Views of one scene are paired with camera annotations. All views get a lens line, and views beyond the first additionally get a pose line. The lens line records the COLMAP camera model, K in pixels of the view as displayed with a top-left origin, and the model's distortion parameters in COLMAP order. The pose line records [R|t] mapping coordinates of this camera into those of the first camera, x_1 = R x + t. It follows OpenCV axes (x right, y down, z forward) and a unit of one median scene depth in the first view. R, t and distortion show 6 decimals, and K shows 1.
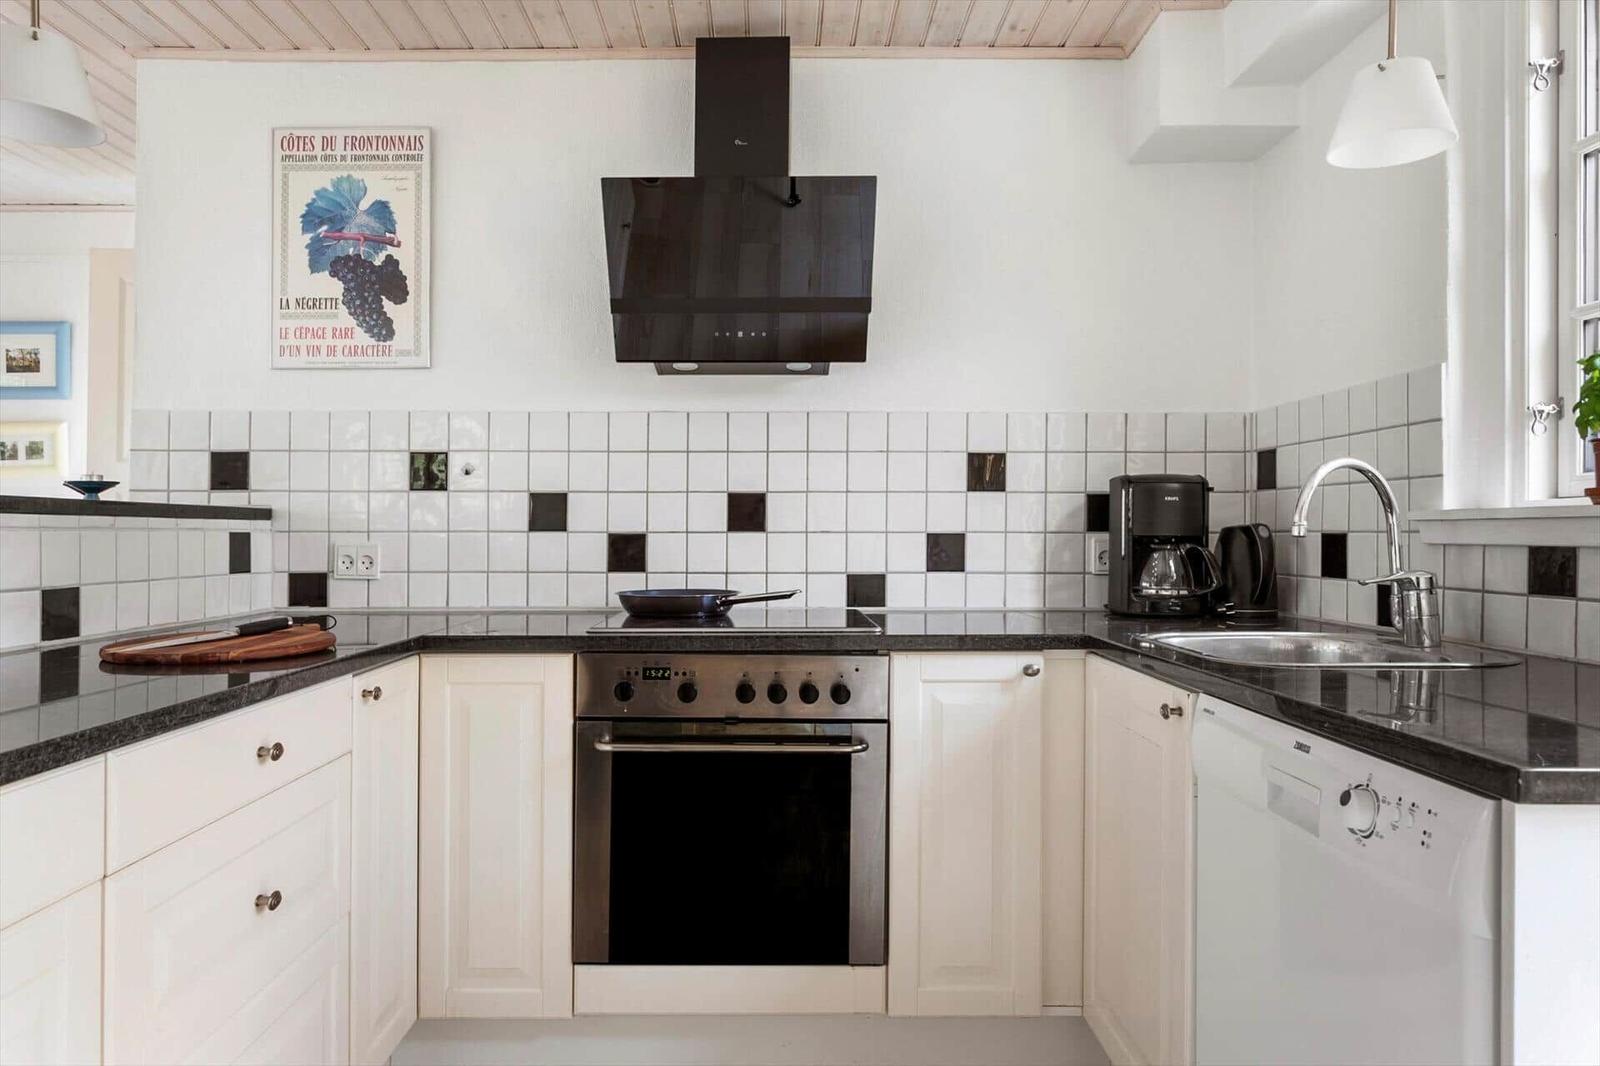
lens RADIAL K [[1018.2, 0, 800.1], [0, 1018.2, 545.2], [0, 0, 1]] dist [-0.002275, 0.002471]
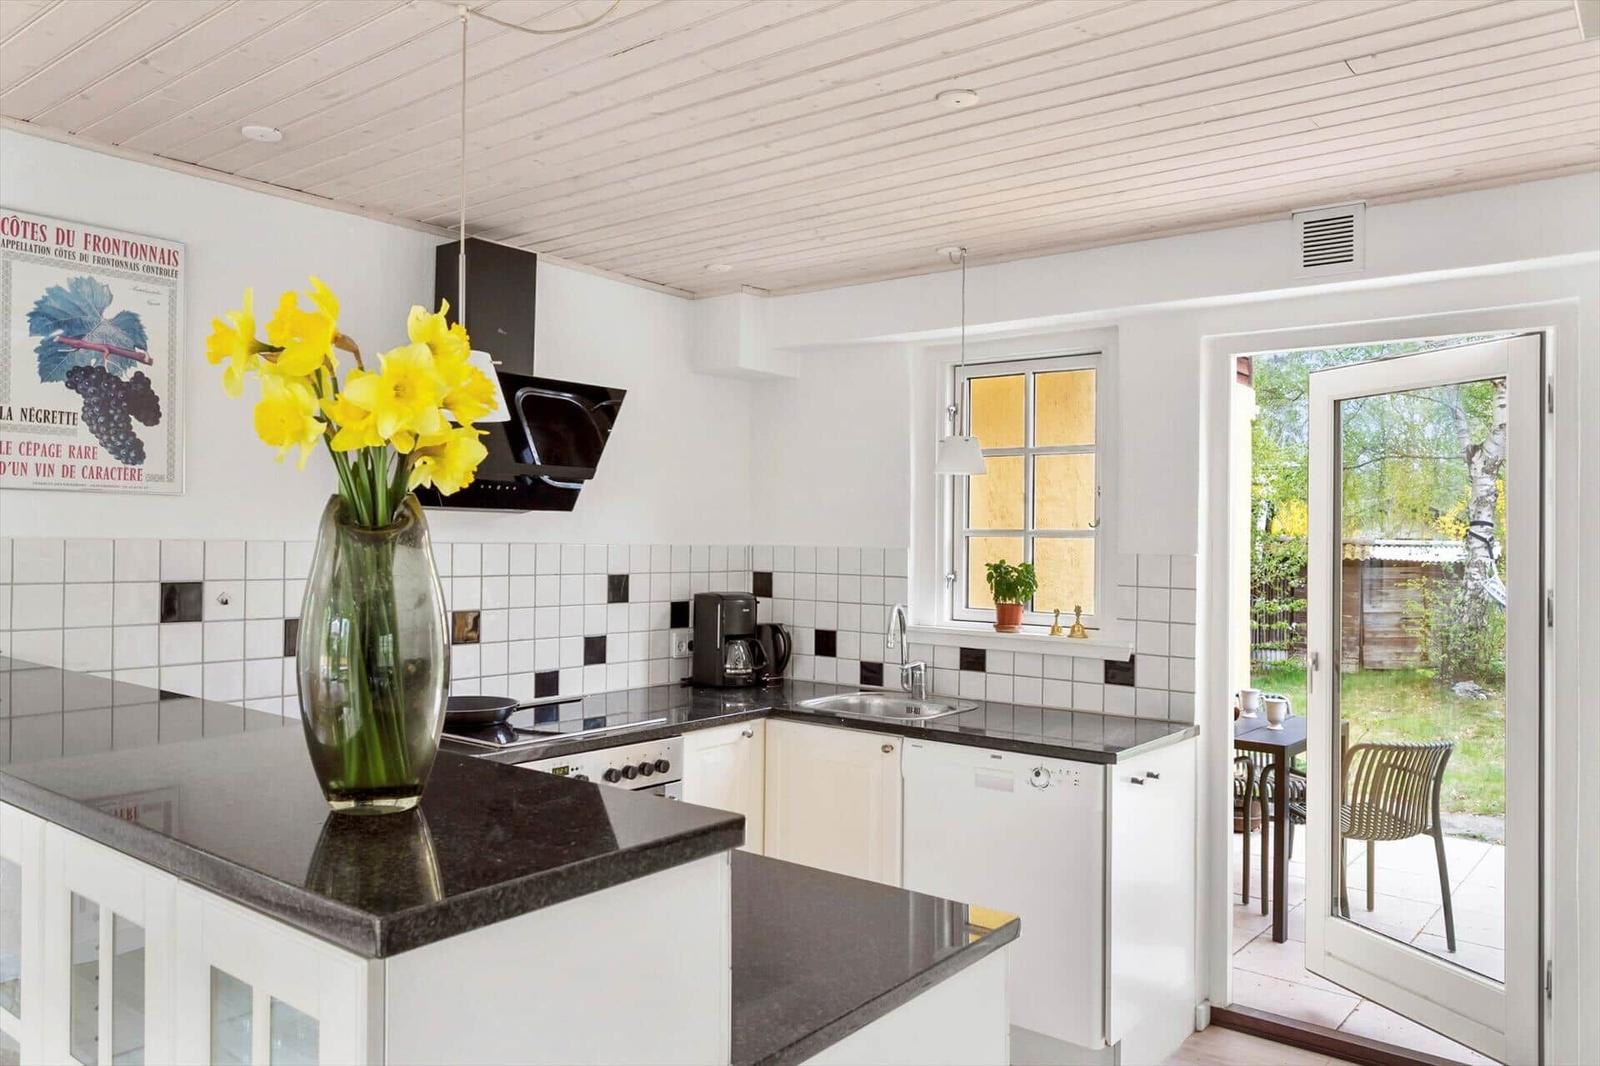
lens RADIAL K [[1150.2, 0, 800.6], [0, 1150.2, 536.2], [0, 0, 1]] dist [0.032831, 0.001911]
pose [[0.620110, 0.010545, 0.784444, -0.862779], [-0.008772, 0.999940, -0.006508, -0.133019], [-0.784465, -0.002846, 0.620166, -0.137460]]
